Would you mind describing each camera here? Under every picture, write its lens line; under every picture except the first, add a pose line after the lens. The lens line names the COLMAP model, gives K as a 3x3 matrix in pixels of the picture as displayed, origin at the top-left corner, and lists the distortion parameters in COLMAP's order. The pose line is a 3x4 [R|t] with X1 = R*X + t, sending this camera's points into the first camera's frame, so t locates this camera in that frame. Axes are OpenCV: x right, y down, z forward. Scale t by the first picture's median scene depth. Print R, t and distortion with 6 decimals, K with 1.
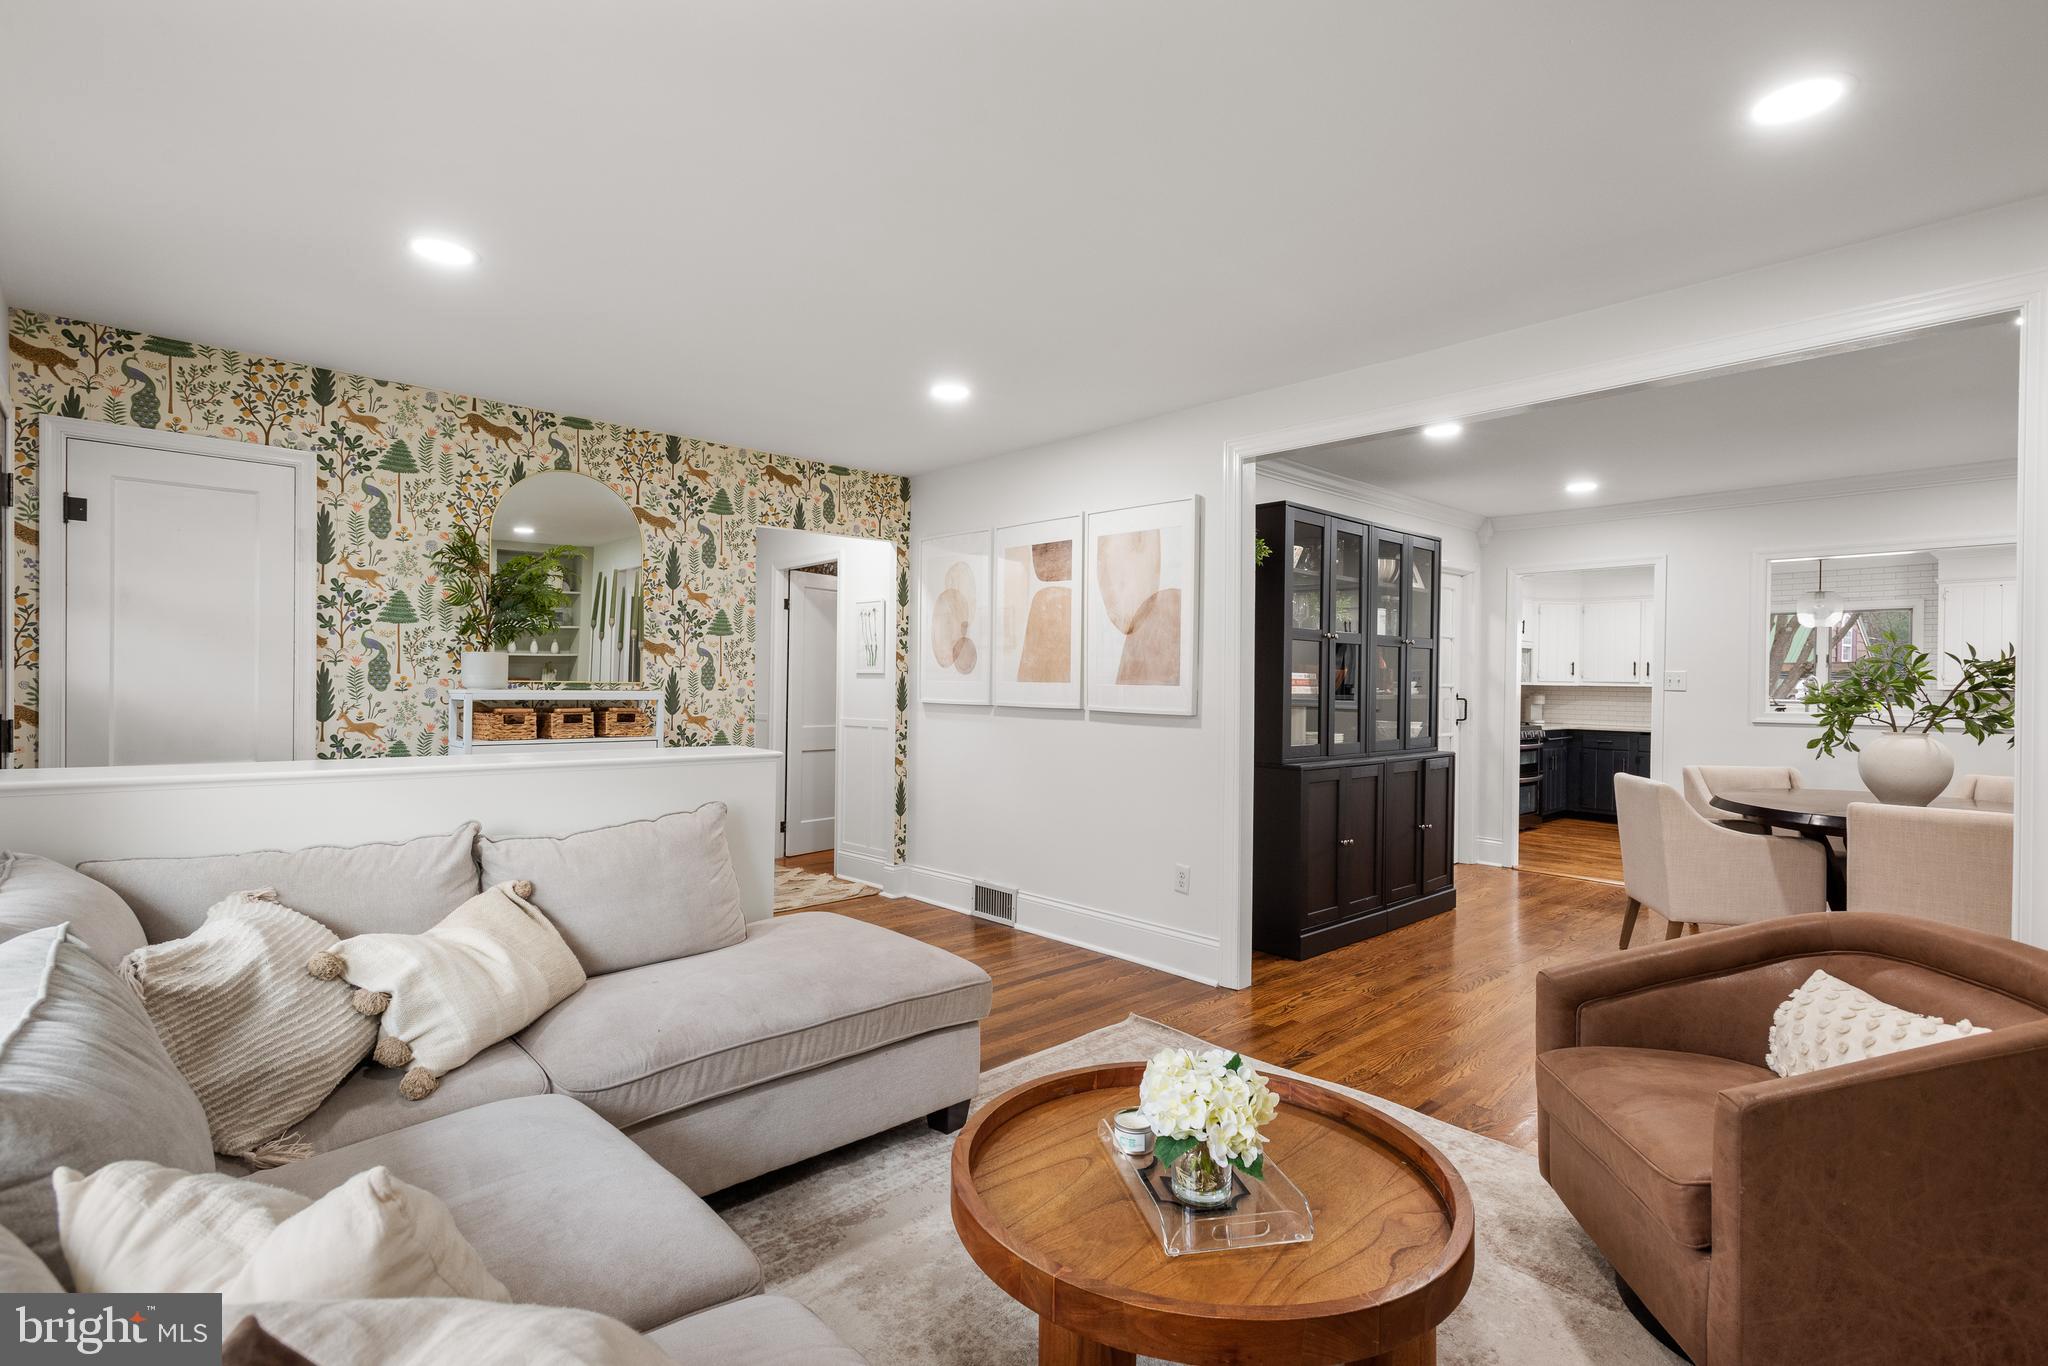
lens RADIAL K [[979.2, 0, 1030.7], [0, 979.2, 676.7], [0, 0, 1]] dist [0.022346, -0.007378]
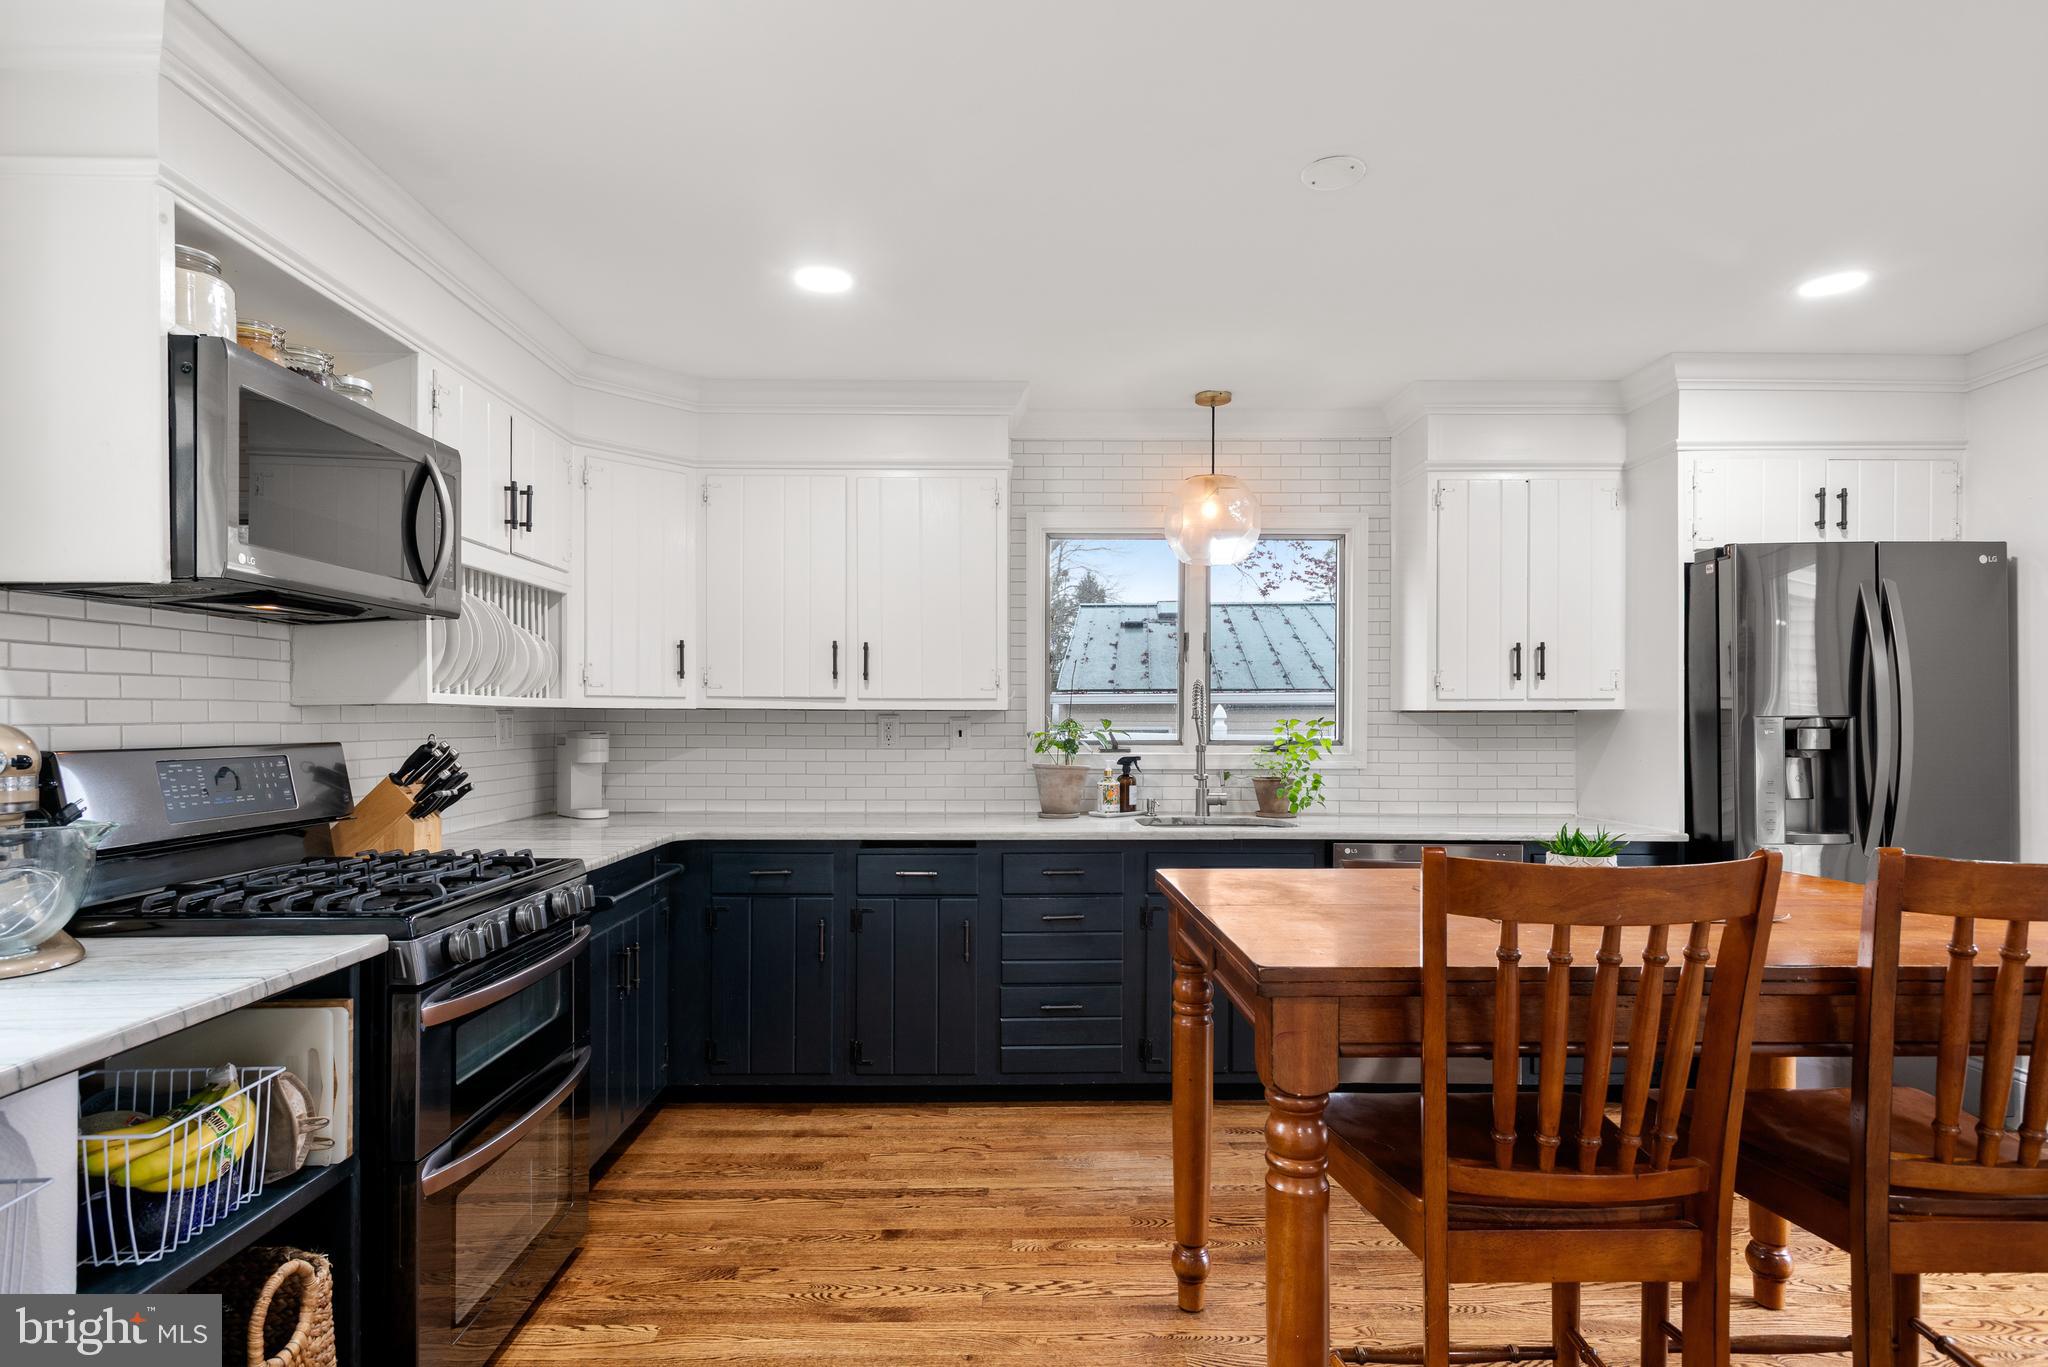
lens RADIAL K [[1076.6, 0, 1026.6], [0, 1076.6, 722.0], [0, 0, 1]] dist [0.024307, -0.009146]
pose [[0.672319, -0.014119, 0.740127, 0.723476], [0.000067, 0.999819, 0.019012, 0.015866], [-0.740261, -0.012733, 0.672199, 1.347654]]
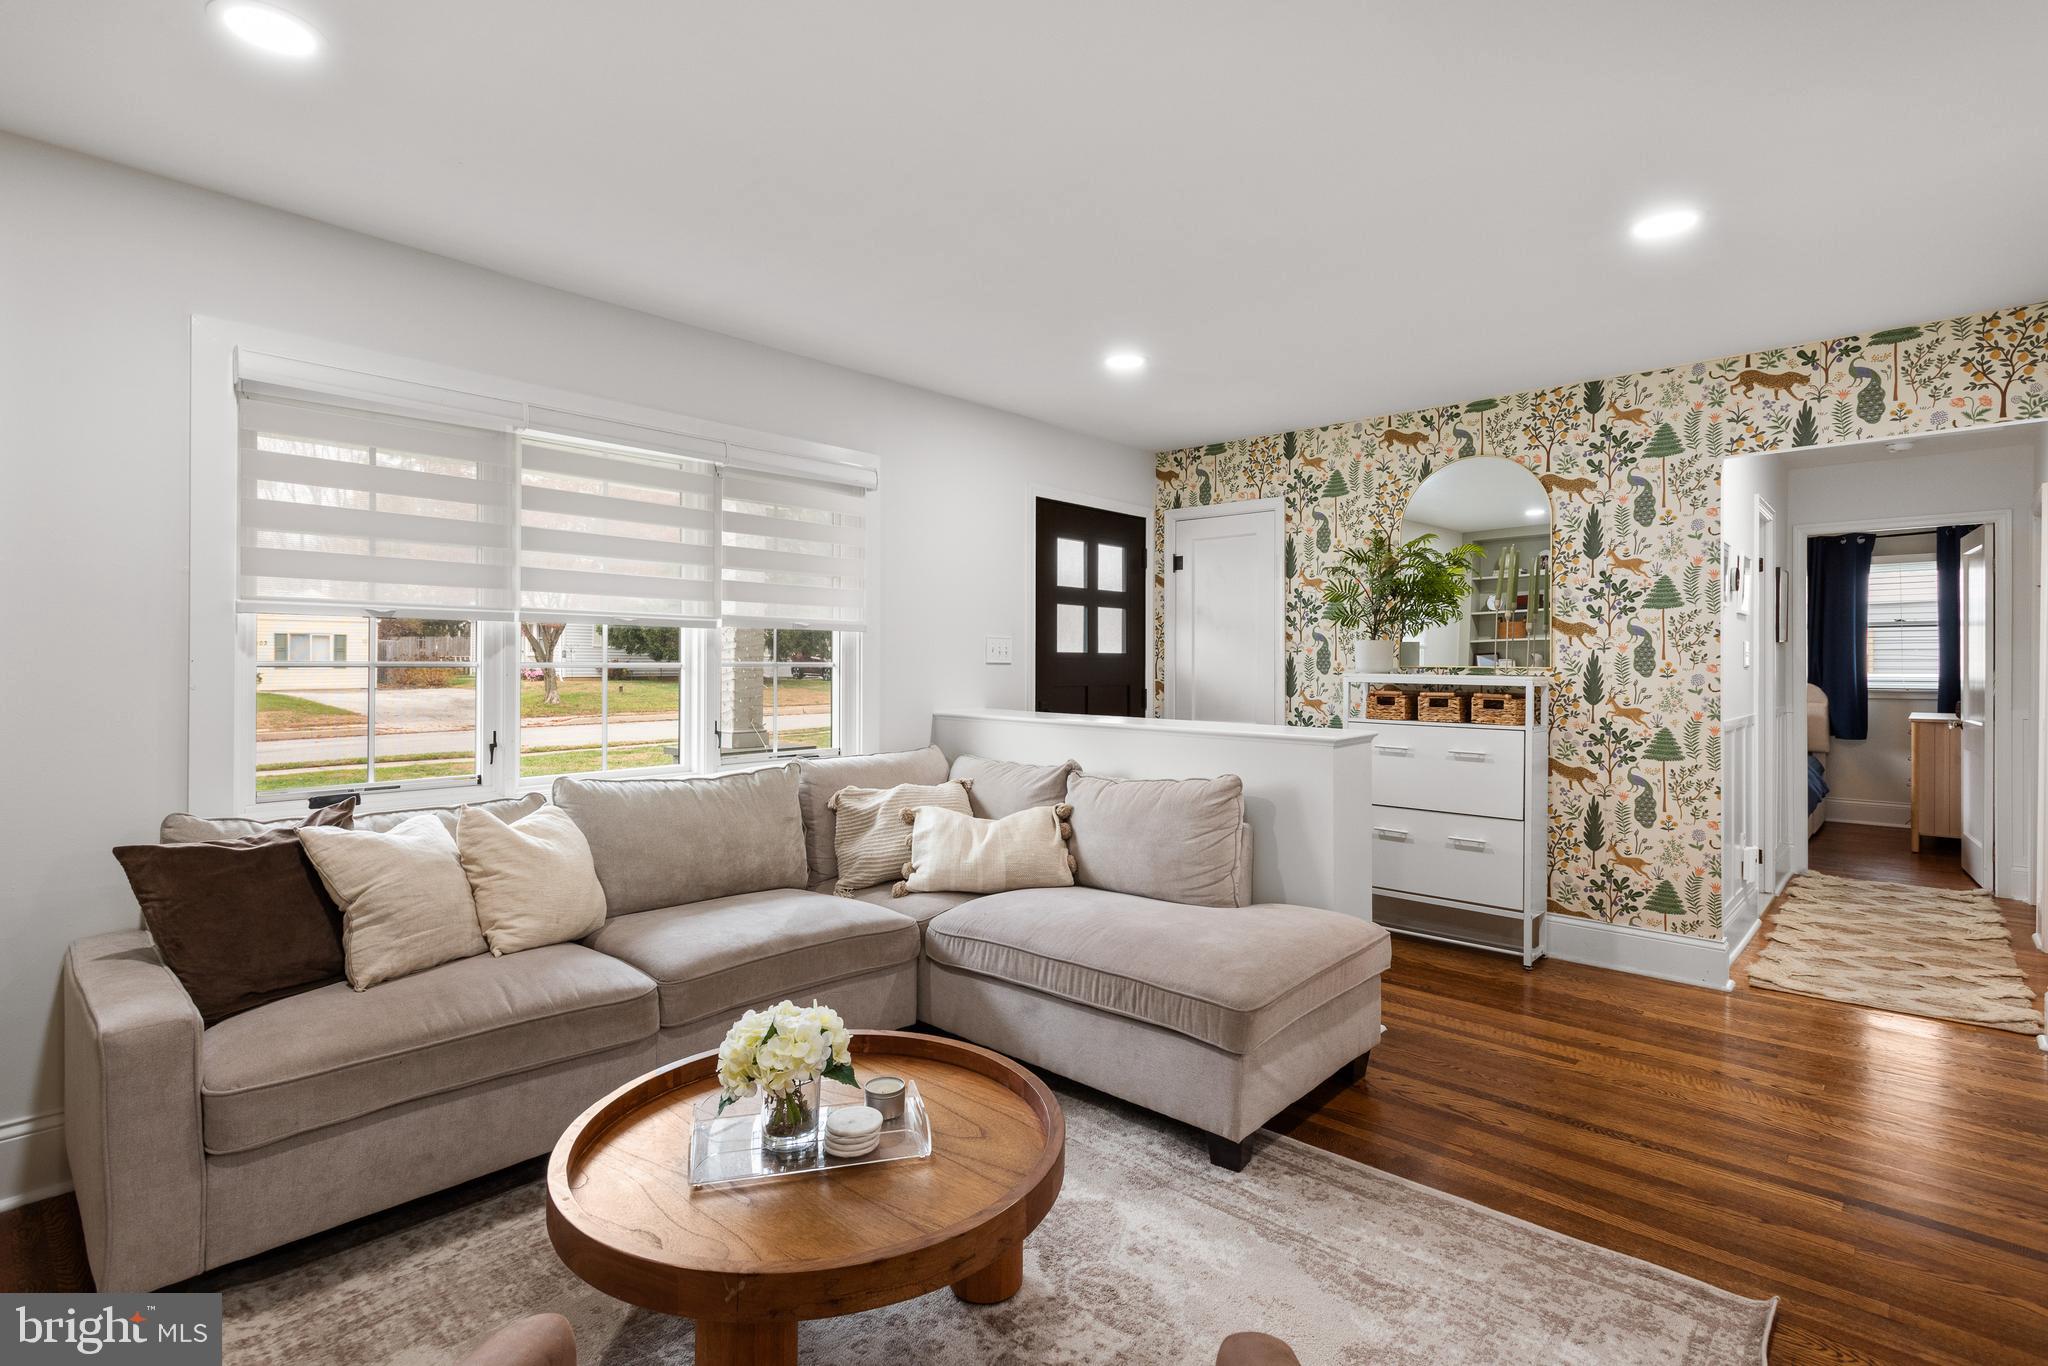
lens RADIAL K [[979.2, 0, 1022.4], [0, 979.2, 663.2], [0, 0, 1]] dist [0.022346, -0.007378]
pose [[0.078038, -0.007713, -0.996921, 0.468860], [0.004934, 0.999961, -0.007350, 0.006508], [0.996938, -0.004345, 0.078073, 0.440712]]
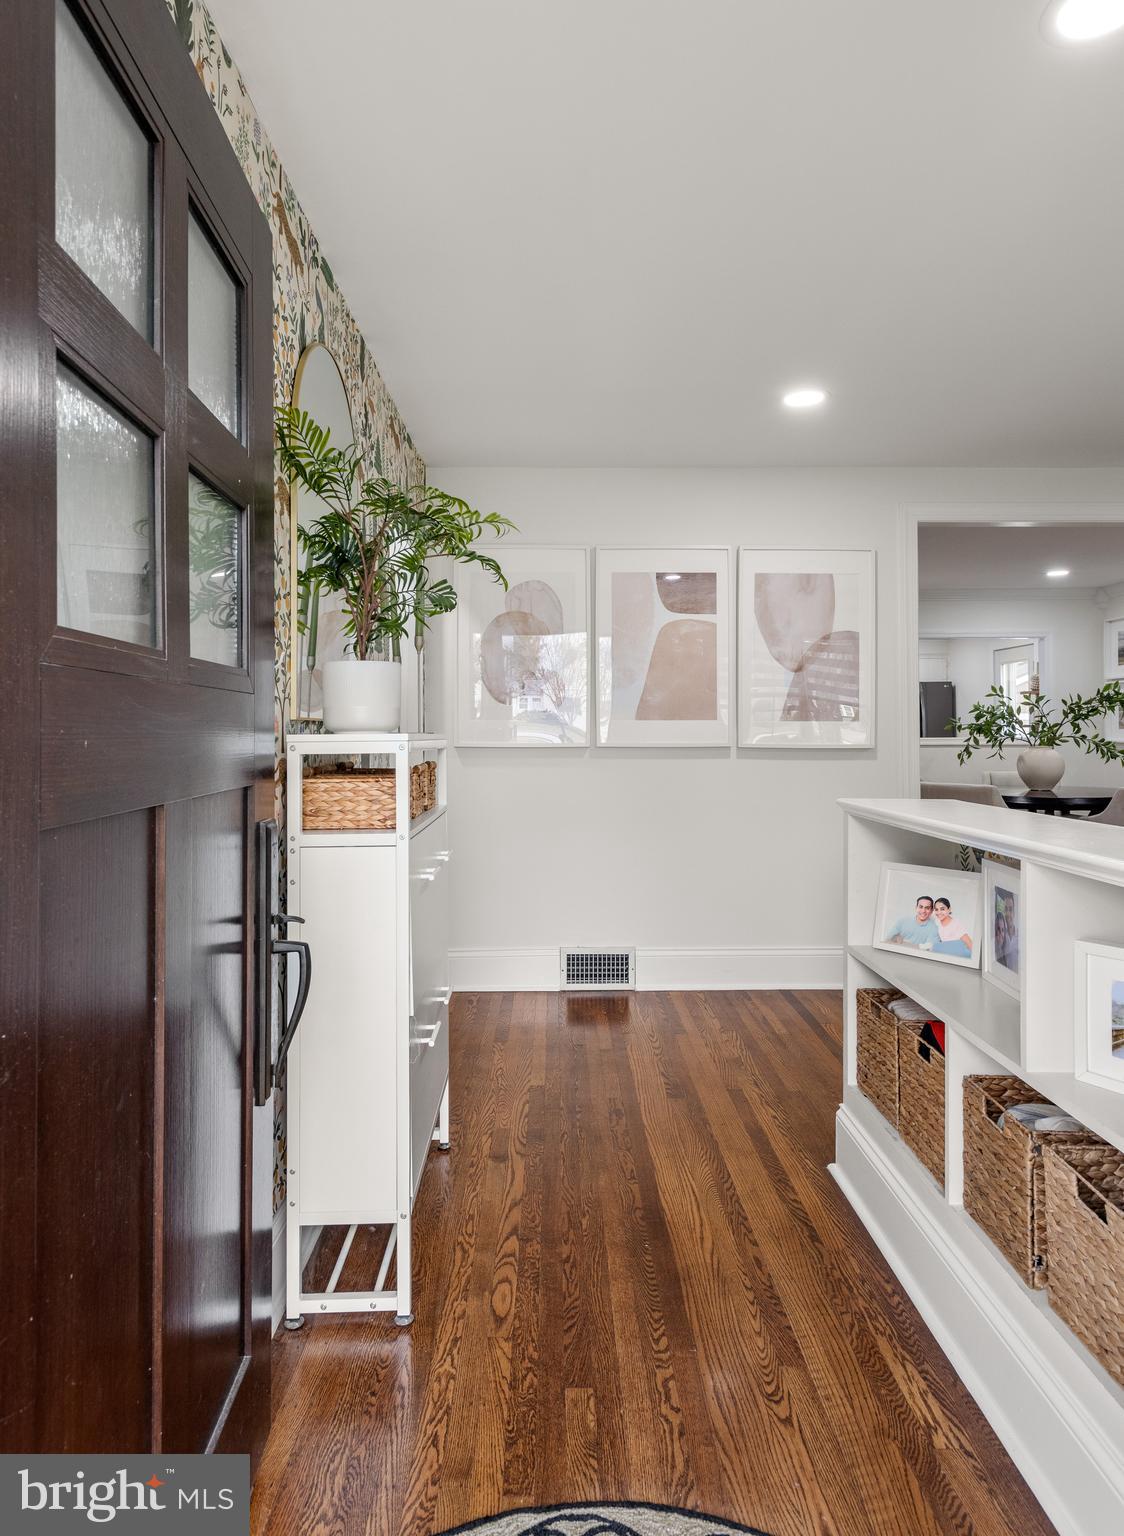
lens RADIAL K [[892.9, 0, 565.4], [0, 892.9, 723.7], [0, 0, 1]] dist [0.005751, 0.001376]
pose [[0.676466, -0.006625, 0.736444, -0.719724], [0.005312, 0.999977, 0.004116, 0.005282], [-0.736455, 0.001127, 0.676485, 0.516853]]
